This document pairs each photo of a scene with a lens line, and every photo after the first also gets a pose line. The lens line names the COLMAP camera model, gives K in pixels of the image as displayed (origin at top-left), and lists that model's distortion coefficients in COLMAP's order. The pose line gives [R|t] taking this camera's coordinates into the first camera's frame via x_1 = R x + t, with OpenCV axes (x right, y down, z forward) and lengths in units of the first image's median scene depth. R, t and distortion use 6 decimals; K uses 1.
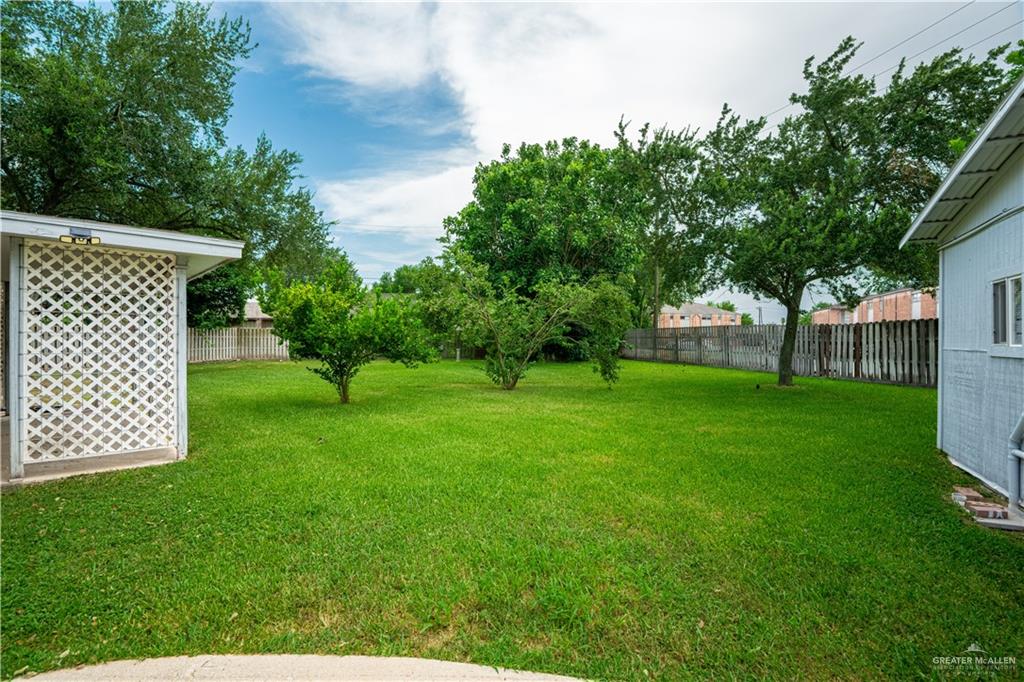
lens RADIAL K [[485.2, 0, 518.5], [0, 485.2, 337.3], [0, 0, 1]] dist [-0.004229, 0.000412]
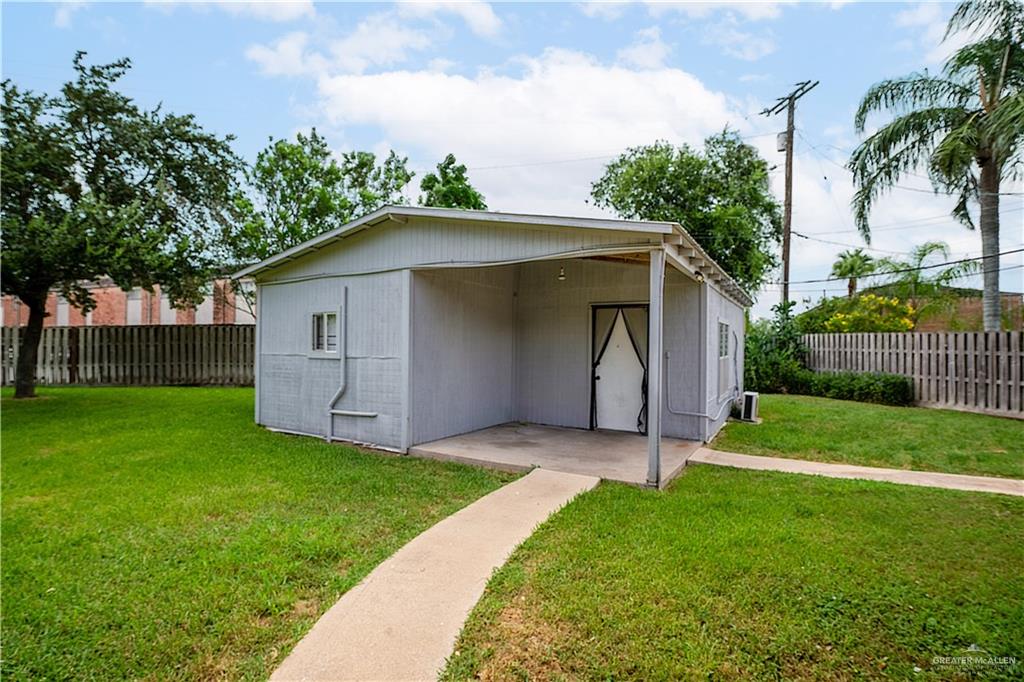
lens RADIAL K [[485.2, 0, 518.5], [0, 485.2, 337.3], [0, 0, 1]] dist [-0.004229, 0.000412]
pose [[0.041751, 0.007597, 0.999099, -0.227268], [-0.008335, 0.999939, -0.007255, -0.009043], [-0.999093, -0.008025, 0.041812, 0.069335]]
